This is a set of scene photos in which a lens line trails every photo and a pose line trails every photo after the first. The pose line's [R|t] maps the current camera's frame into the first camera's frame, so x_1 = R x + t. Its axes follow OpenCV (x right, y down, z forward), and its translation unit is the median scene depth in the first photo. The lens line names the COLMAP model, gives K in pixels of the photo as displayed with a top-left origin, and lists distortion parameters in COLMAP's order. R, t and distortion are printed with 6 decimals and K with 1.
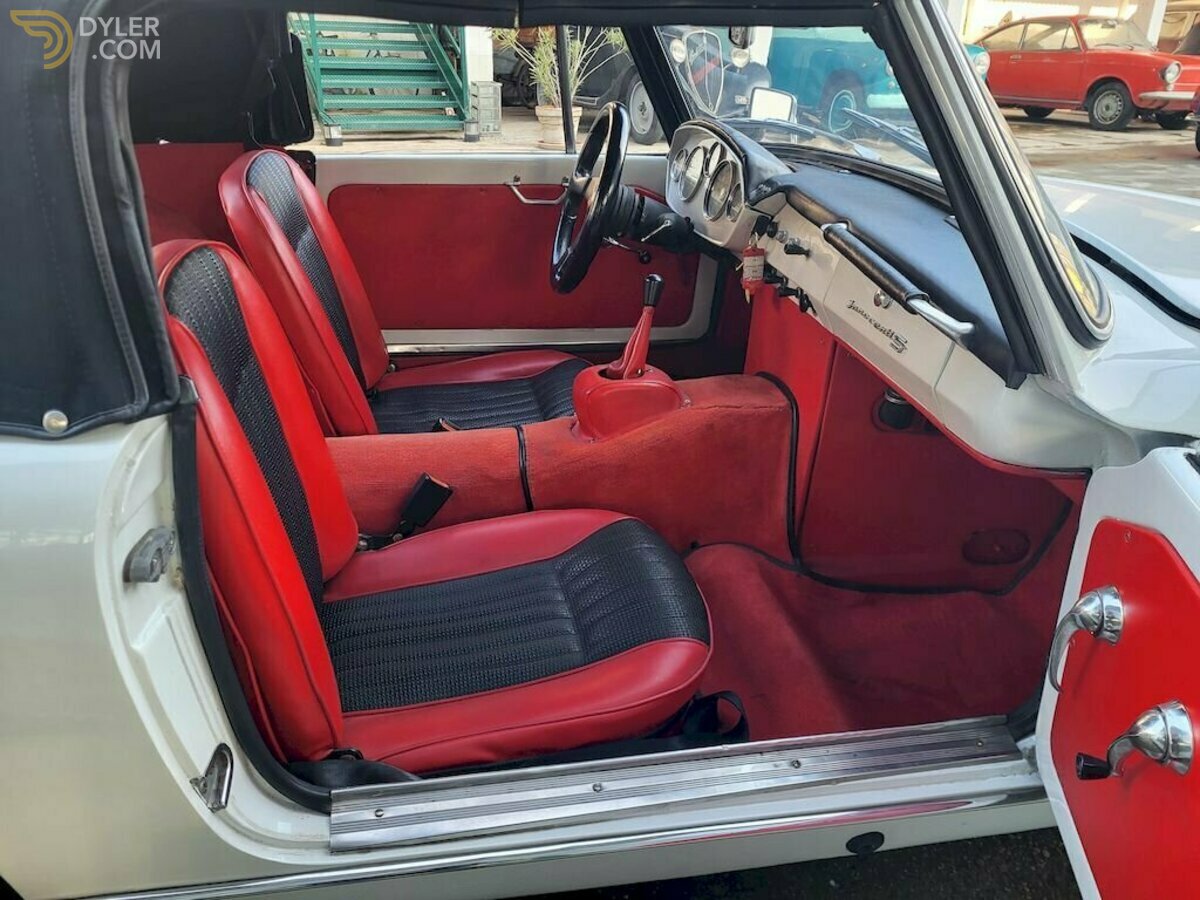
lens RADIAL K [[906.5, 0, 558.3], [0, 906.5, 451.9], [0, 0, 1]] dist [0.068560, -0.078368]
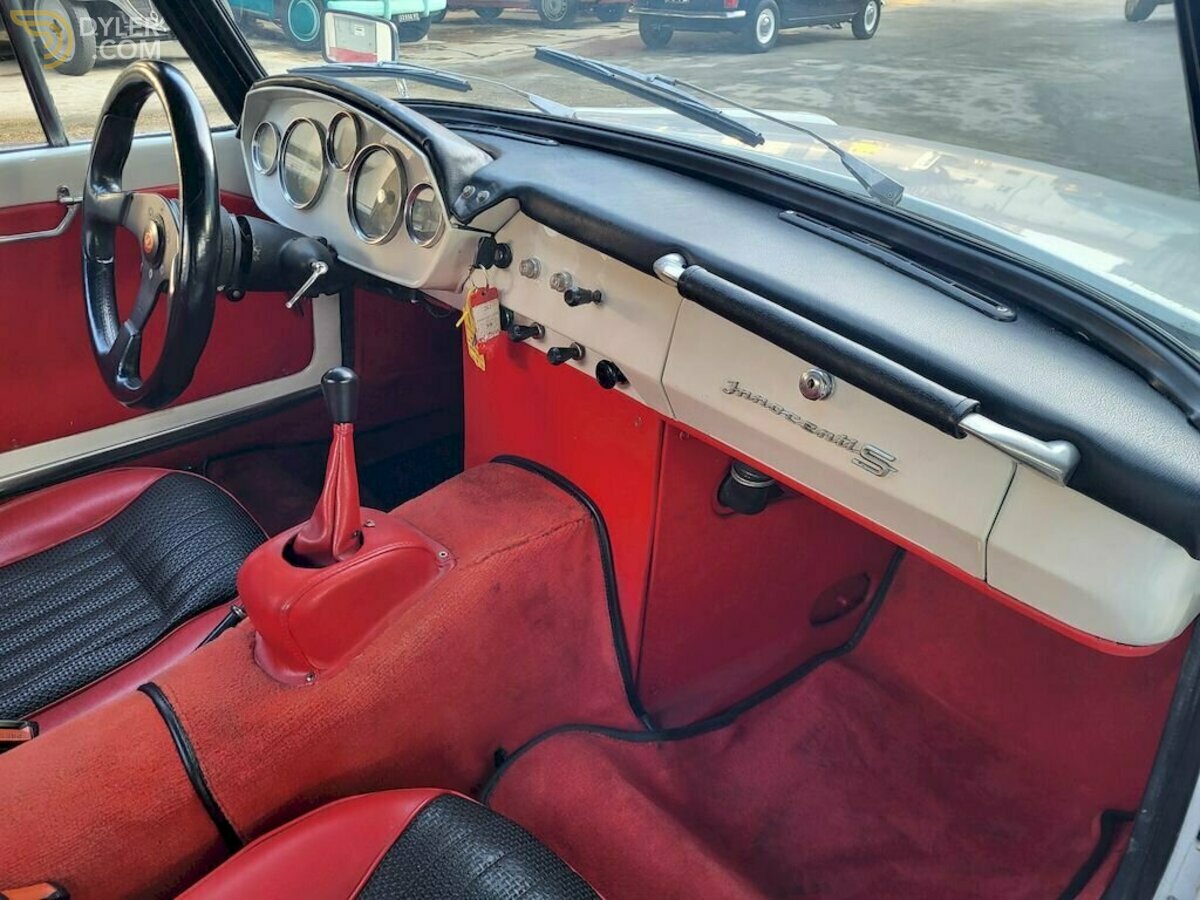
lens RADIAL K [[956.7, 0, 600.0], [0, 956.7, 450.0], [0, 0, 1]] dist [0.004502, 0.000752]
pose [[0.837096, -0.271485, 0.474938, -0.055550], [0.239089, 0.962425, 0.128740, -0.182886], [-0.492043, 0.005784, 0.870552, 0.396493]]
